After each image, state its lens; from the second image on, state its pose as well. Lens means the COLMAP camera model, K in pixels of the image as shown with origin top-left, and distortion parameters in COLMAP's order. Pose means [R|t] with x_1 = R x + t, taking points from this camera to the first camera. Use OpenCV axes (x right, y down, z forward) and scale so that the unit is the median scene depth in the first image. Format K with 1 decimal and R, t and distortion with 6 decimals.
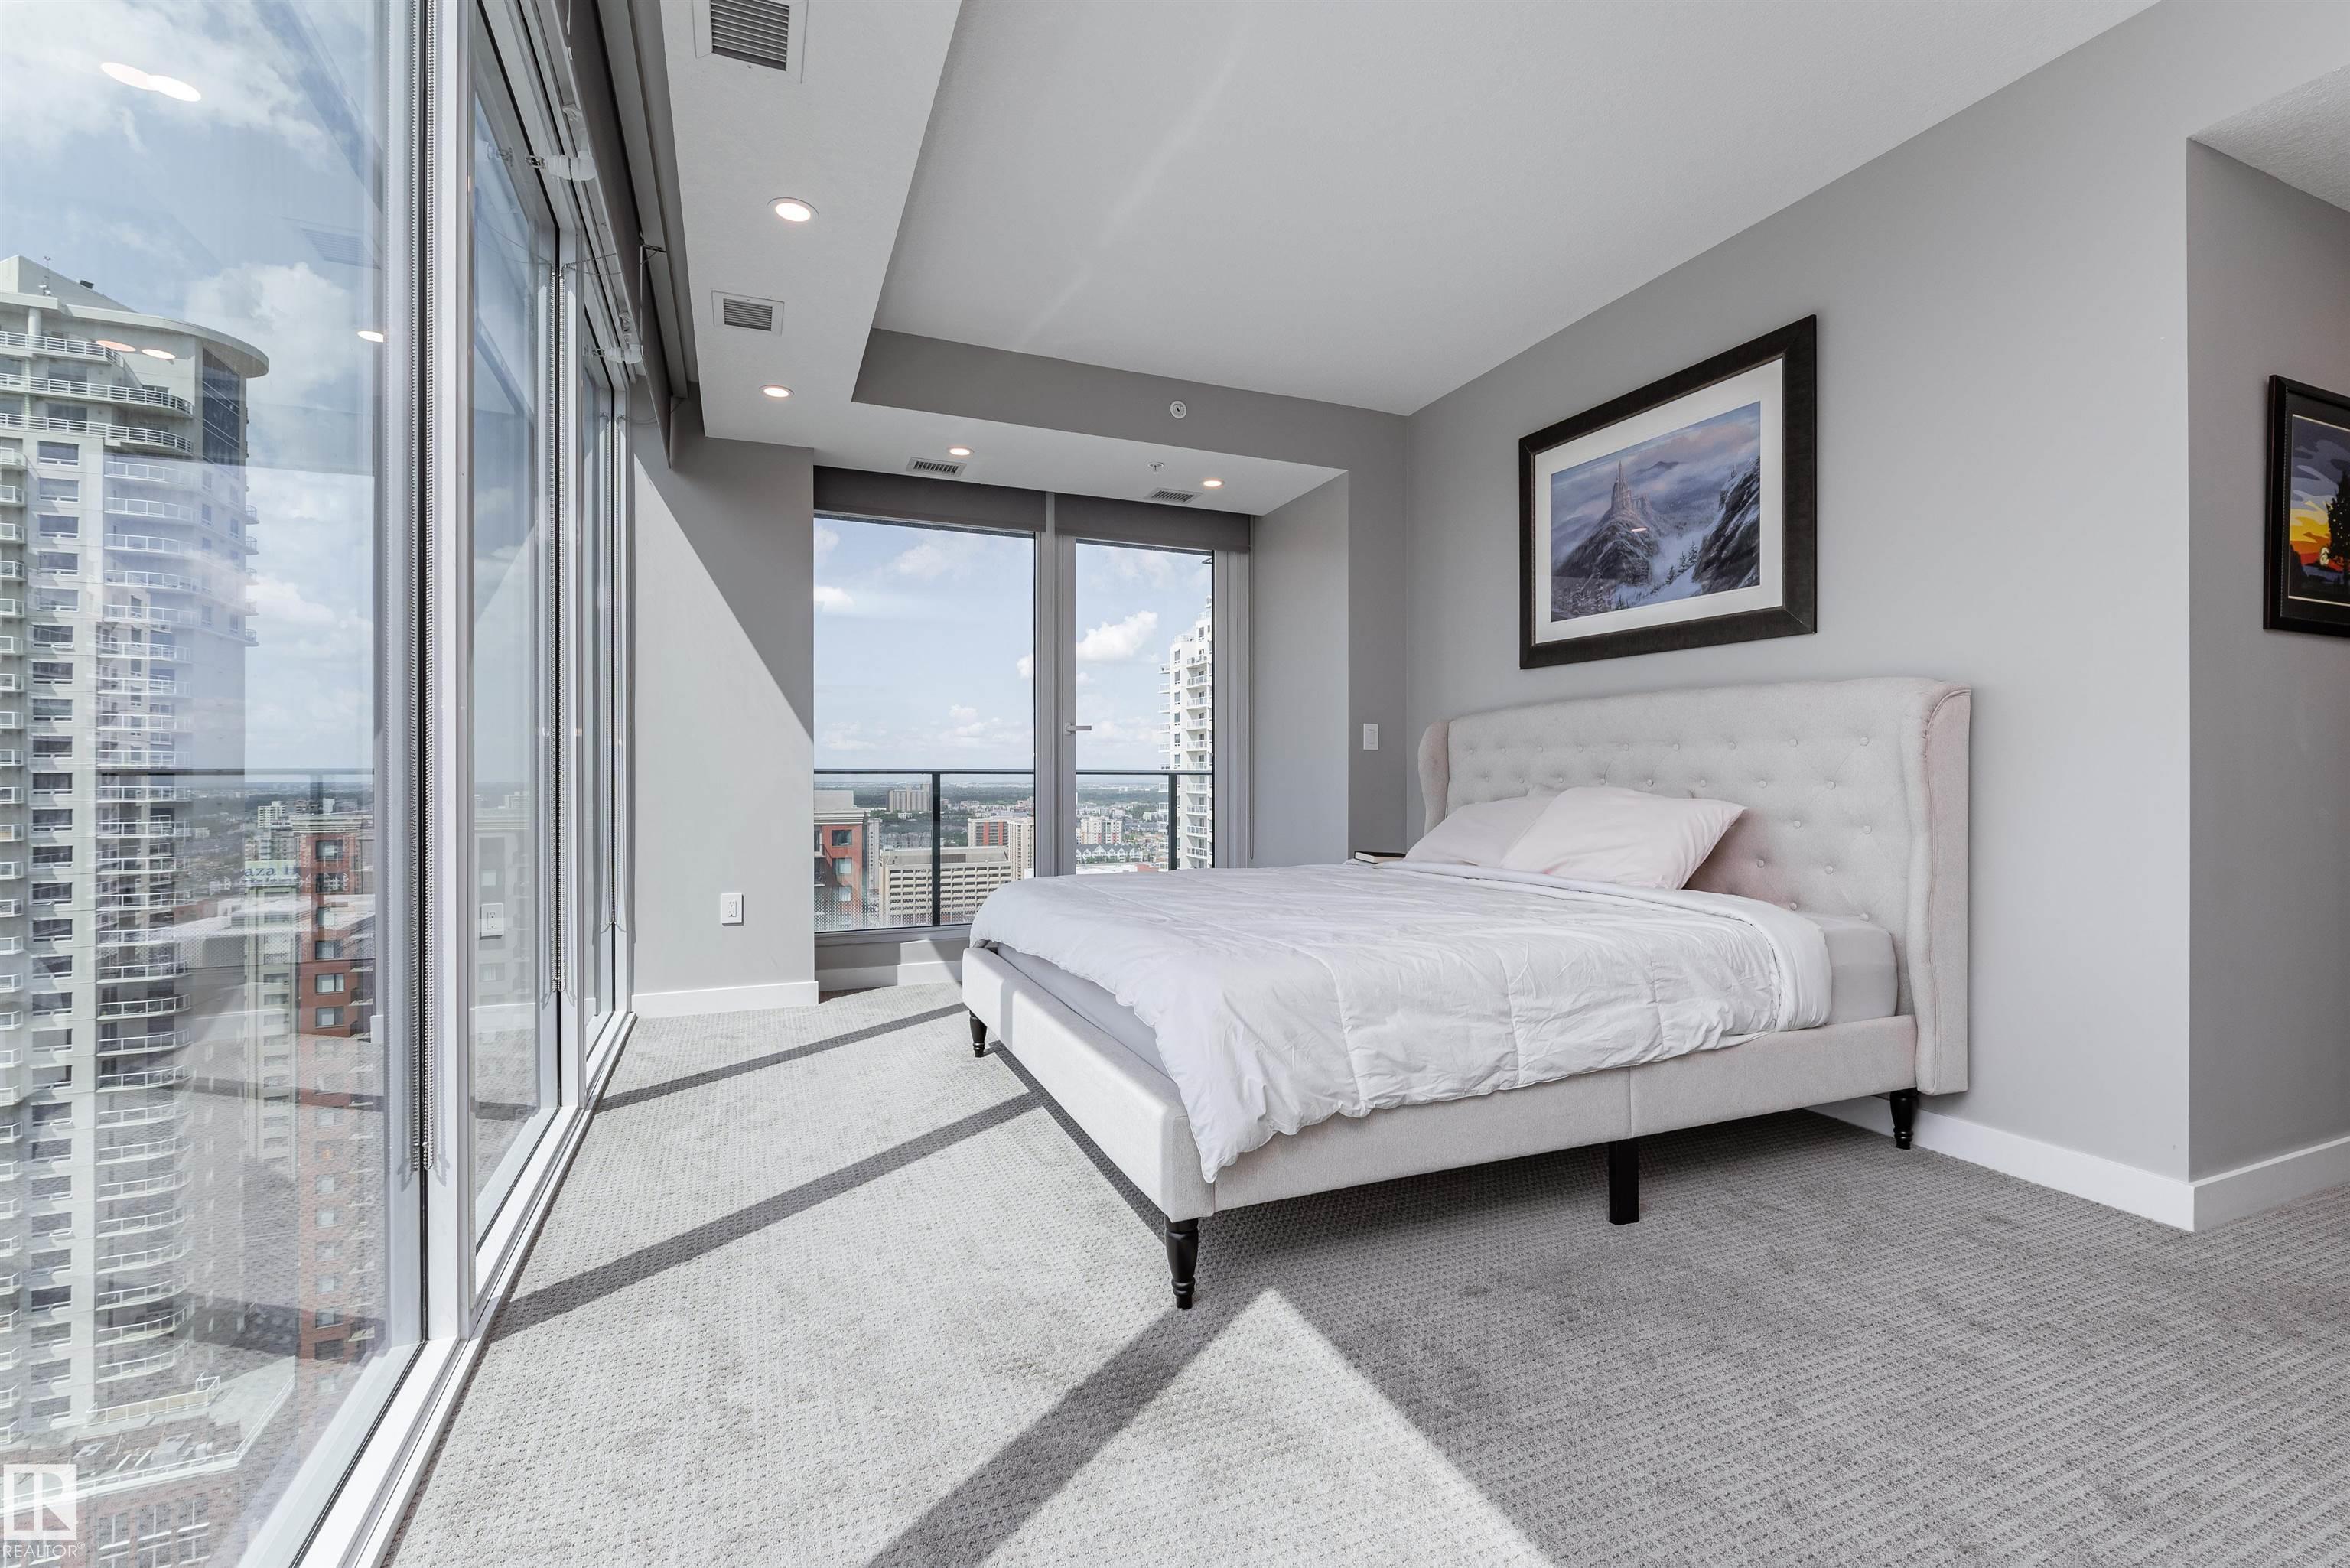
lens RADIAL K [[1017.3, 0, 1175.1], [0, 1017.3, 783.4], [0, 0, 1]] dist [0.001406, -0.000128]
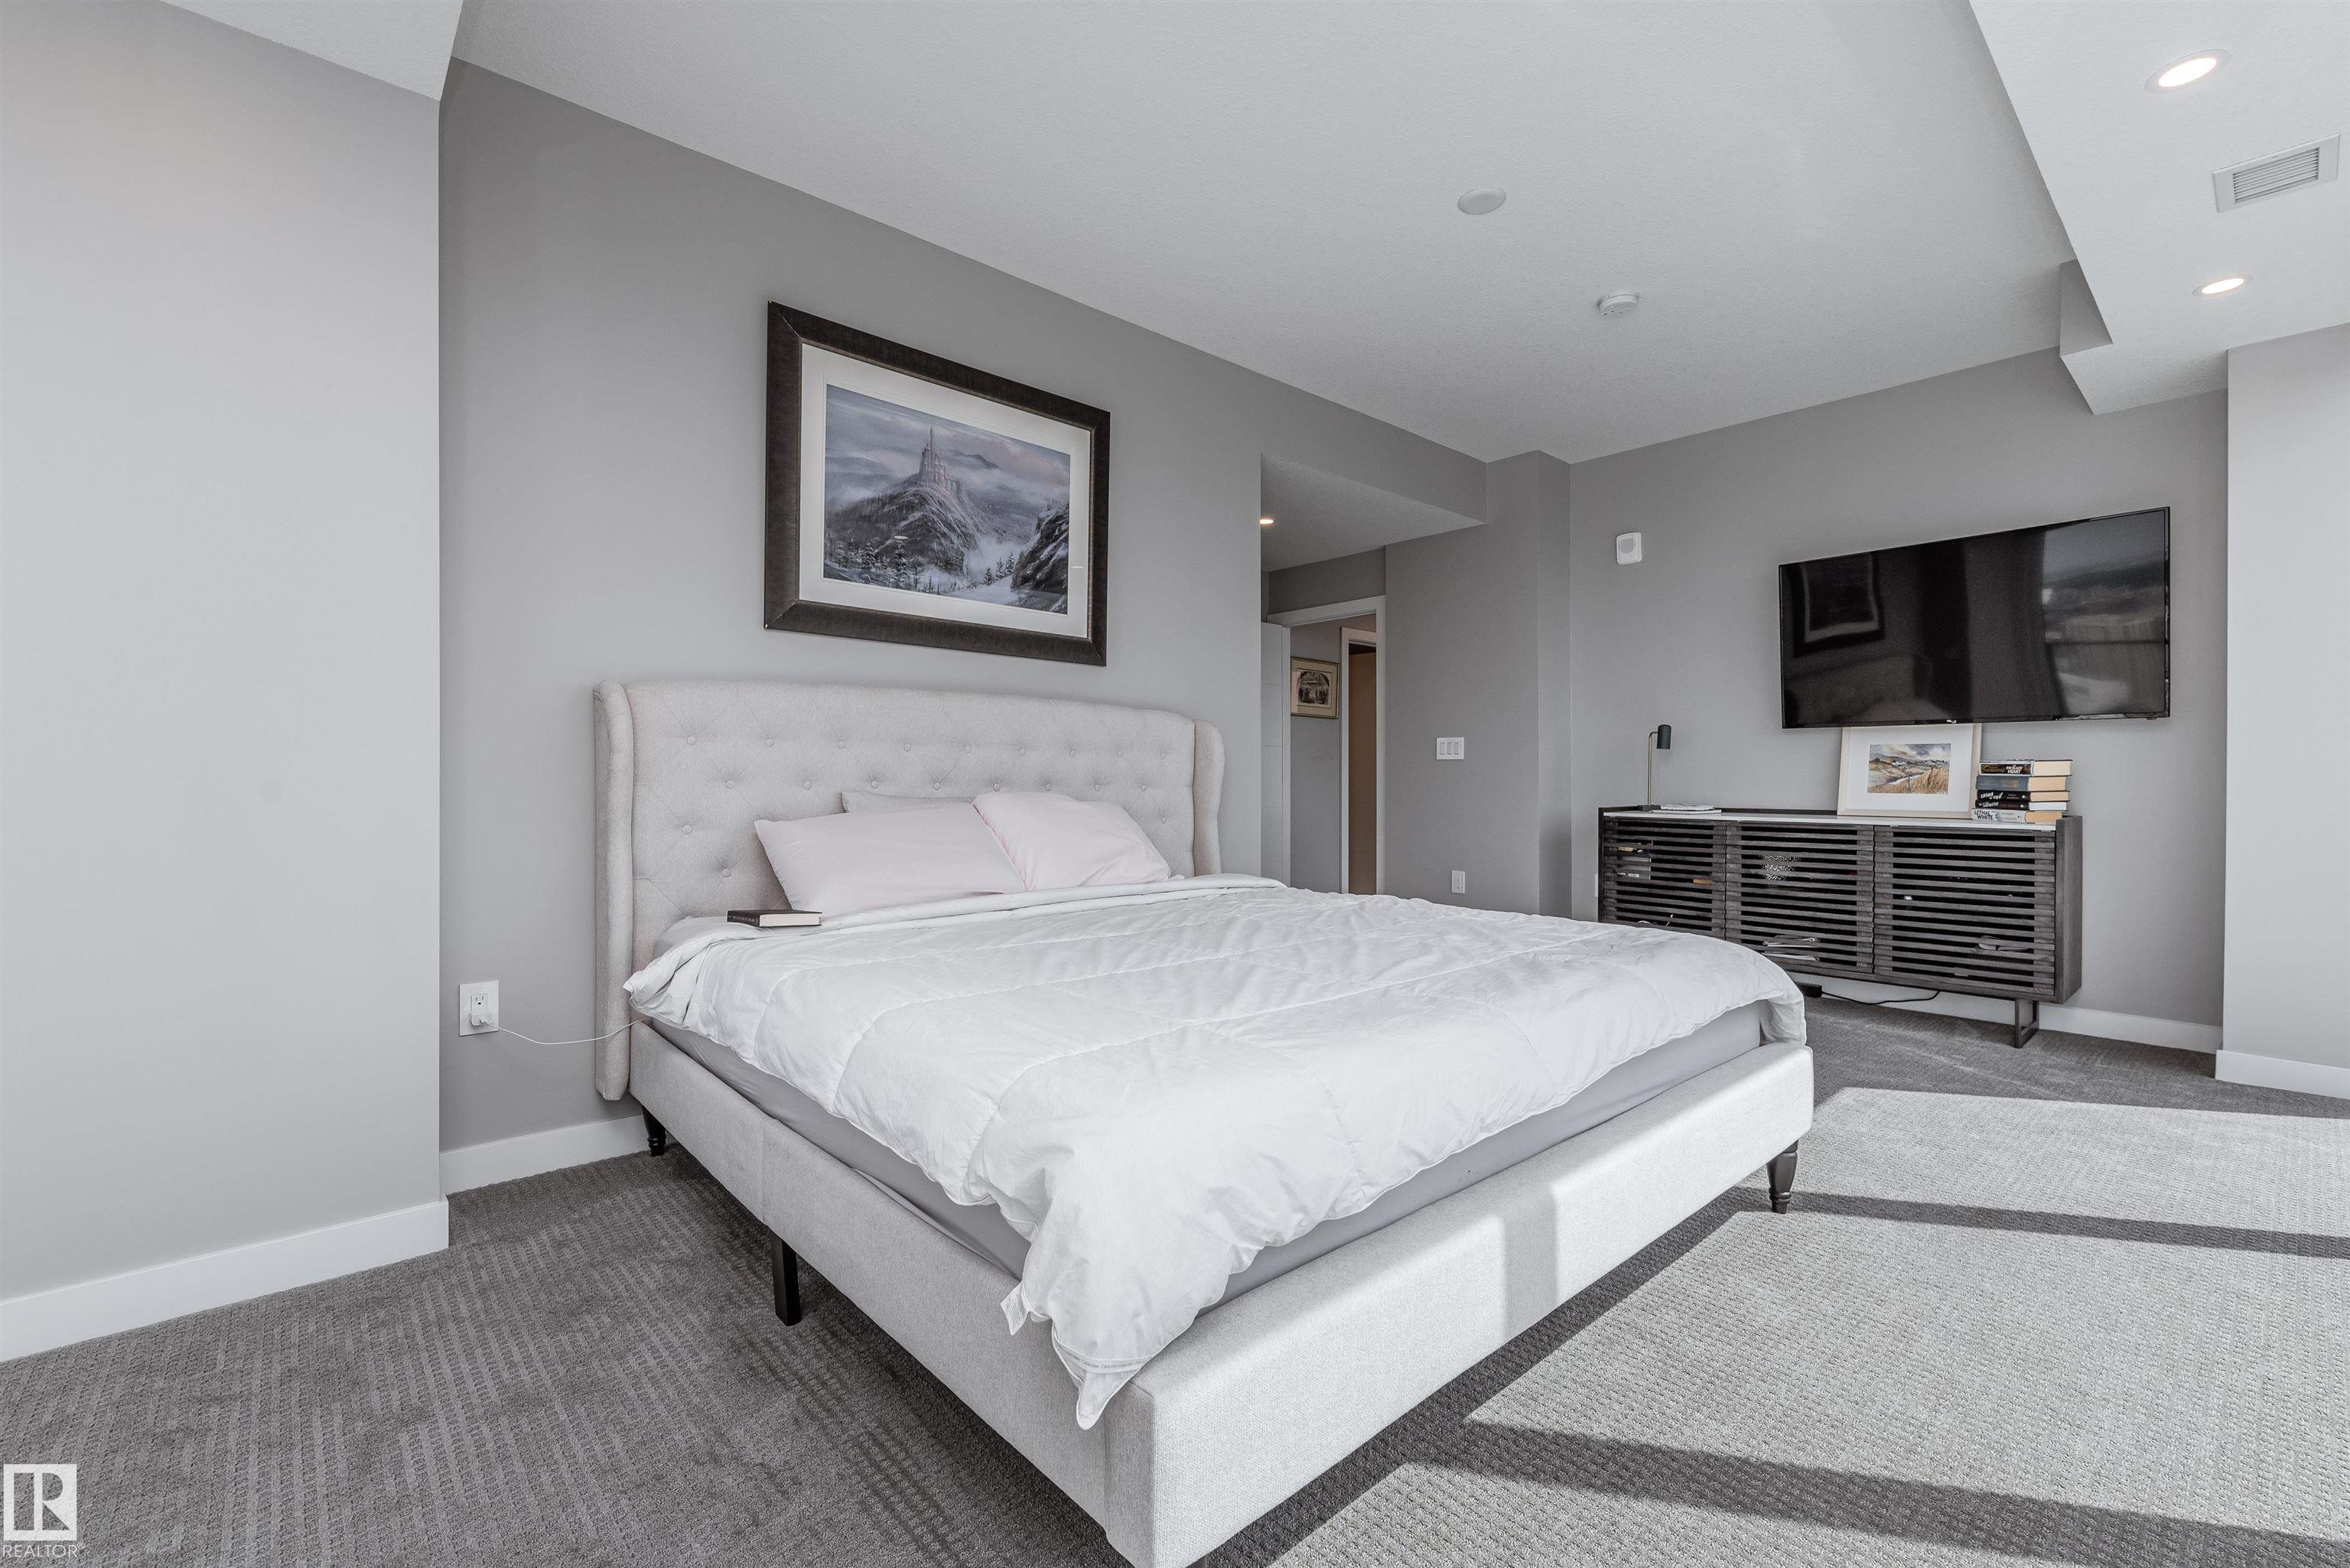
lens RADIAL K [[1017.3, 0, 1175.1], [0, 1017.3, 784.4], [0, 0, 1]] dist [0.001406, -0.000128]
pose [[-0.326324, -0.004900, 0.945245, -0.498447], [0.000553, 0.999985, 0.005374, -0.008752], [-0.945258, 0.002277, -0.326317, 1.141865]]
